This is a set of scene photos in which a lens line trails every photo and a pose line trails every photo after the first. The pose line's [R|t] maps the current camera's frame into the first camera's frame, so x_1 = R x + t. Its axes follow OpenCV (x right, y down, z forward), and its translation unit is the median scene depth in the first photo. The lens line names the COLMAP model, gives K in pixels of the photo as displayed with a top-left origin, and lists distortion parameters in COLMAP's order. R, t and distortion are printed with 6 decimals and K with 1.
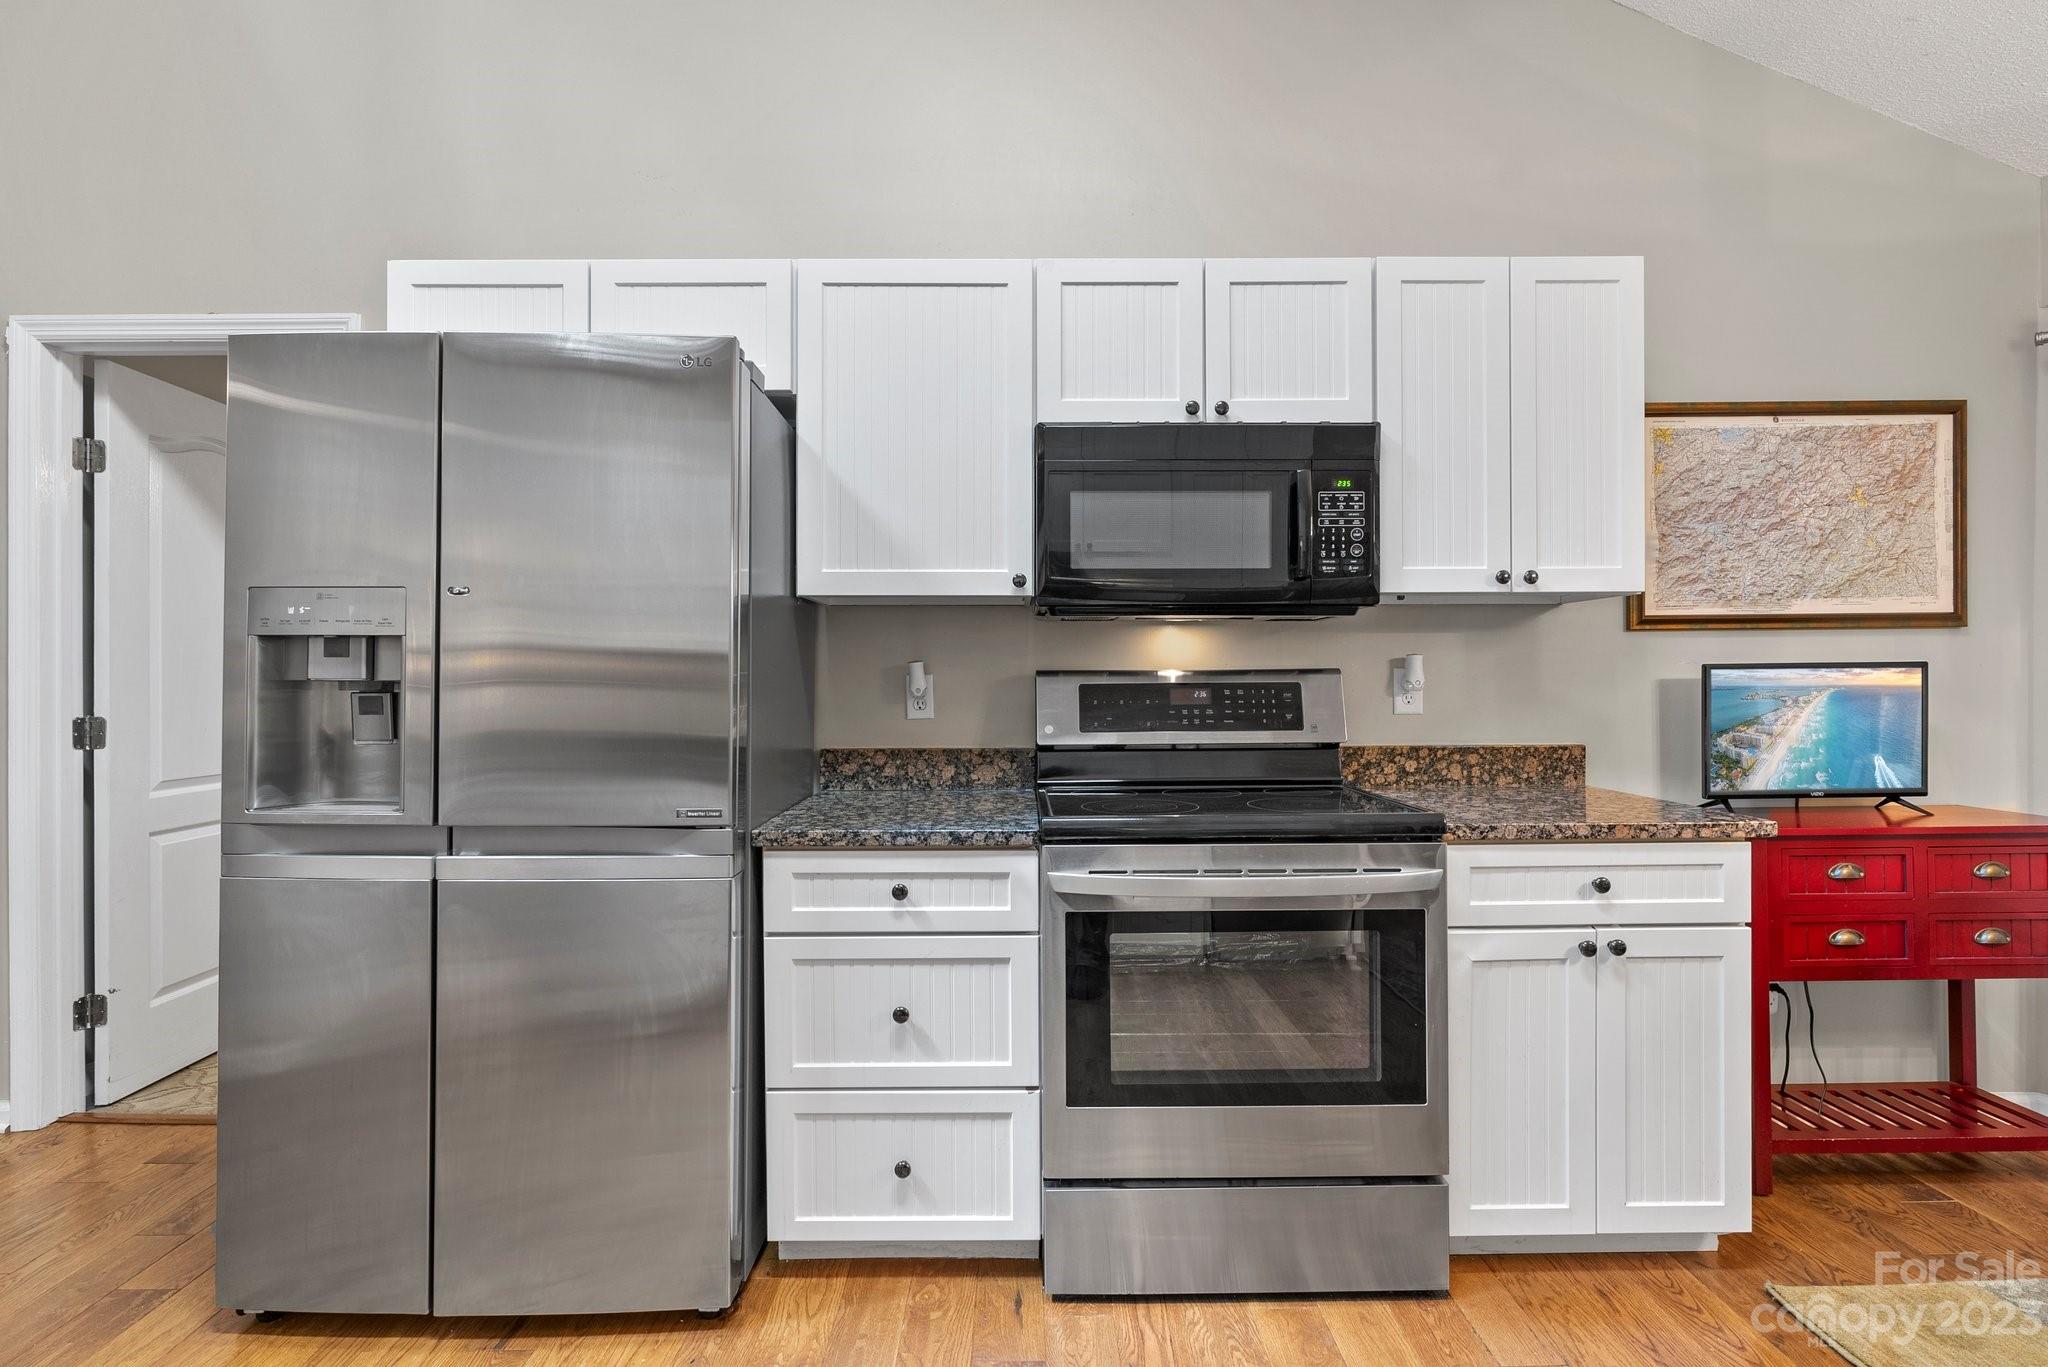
lens RADIAL K [[944.2, 0, 1024.0], [0, 944.2, 683.5], [0, 0, 1]] dist [-0.008788, 0.001150]
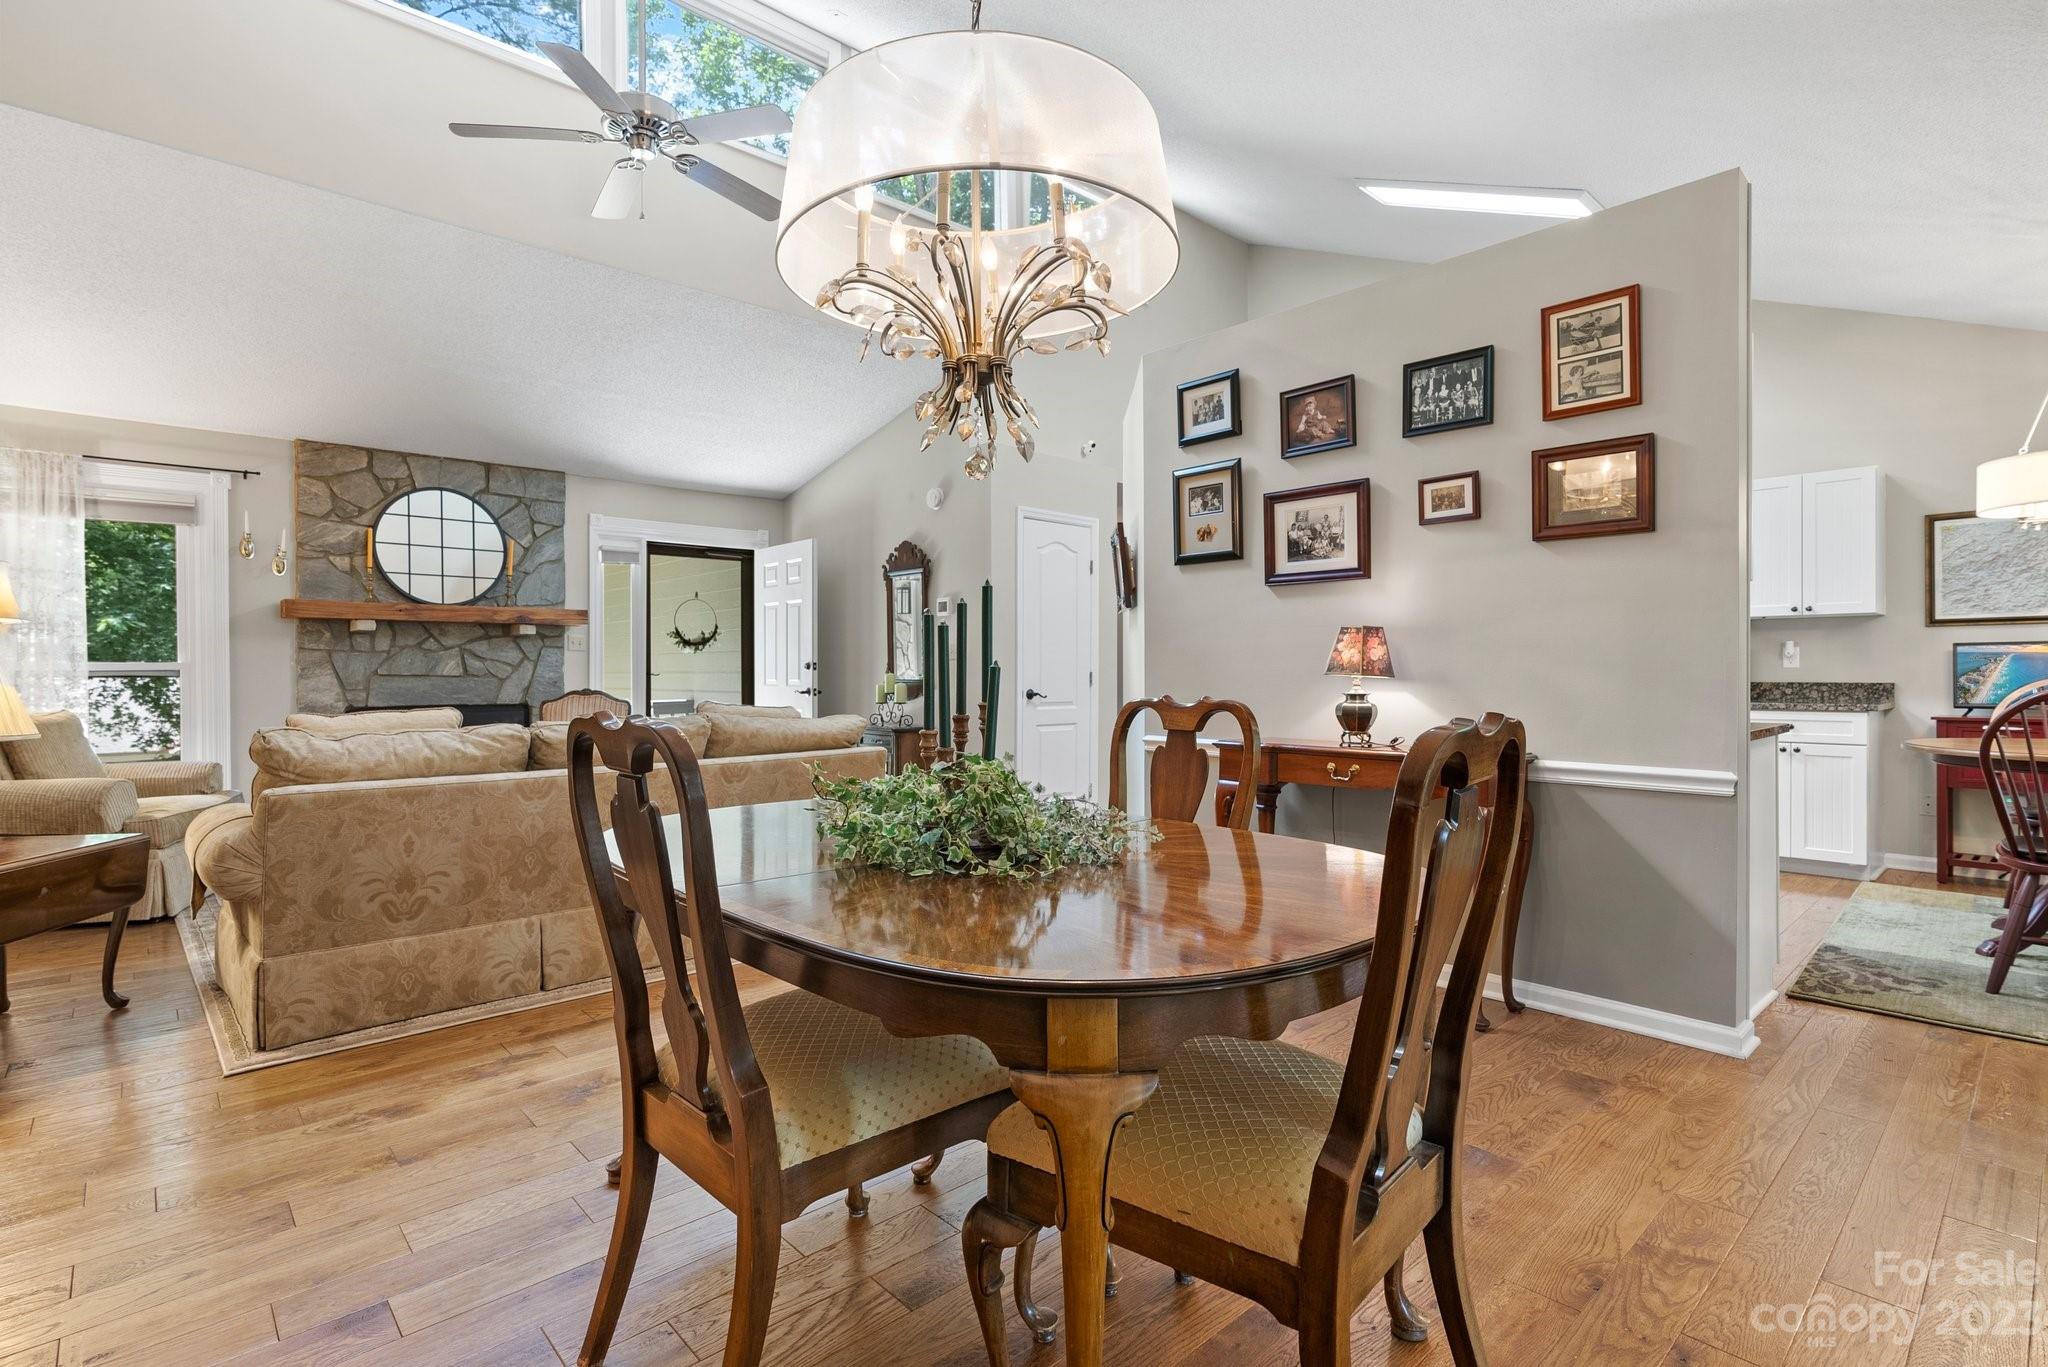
lens RADIAL K [[986.3, 0, 1019.0], [0, 986.3, 676.9], [0, 0, 1]] dist [-0.000465, 0.000836]
pose [[0.679791, 0.005014, -0.733388, 0.917070], [0.001109, 0.999968, 0.007864, 0.034990], [0.733405, -0.006159, 0.679764, -1.982504]]
